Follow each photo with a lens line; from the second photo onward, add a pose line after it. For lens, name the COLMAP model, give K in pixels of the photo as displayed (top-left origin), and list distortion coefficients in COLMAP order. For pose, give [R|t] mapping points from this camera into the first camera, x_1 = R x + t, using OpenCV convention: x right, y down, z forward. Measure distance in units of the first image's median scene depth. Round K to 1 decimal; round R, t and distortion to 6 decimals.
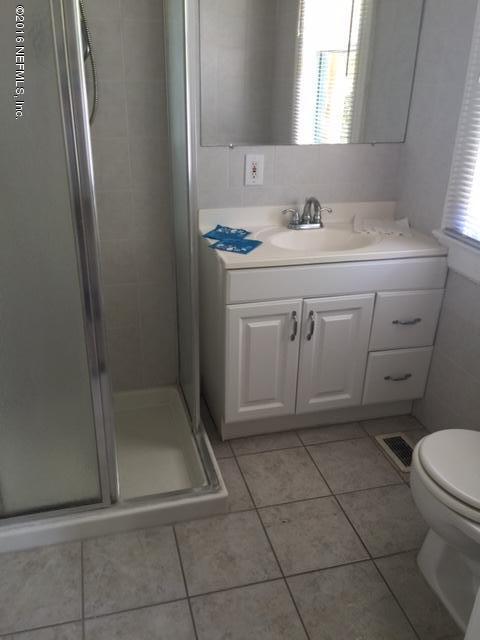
lens RADIAL K [[564.9, 0, 236.8], [0, 564.9, 322.3], [0, 0, 1]] dist [0.061909, -0.090539]
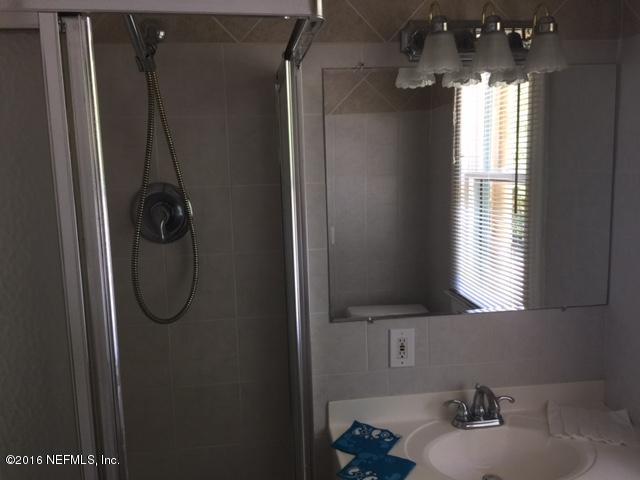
lens RADIAL K [[564.9, 0, 318.6], [0, 564.9, 238.9], [0, 0, 1]] dist [0.061909, -0.090539]
pose [[0.988931, -0.028454, -0.145625, 0.034129], [-0.015238, 0.956777, -0.290424, -0.182639], [0.147594, 0.289428, 0.945752, 0.225781]]
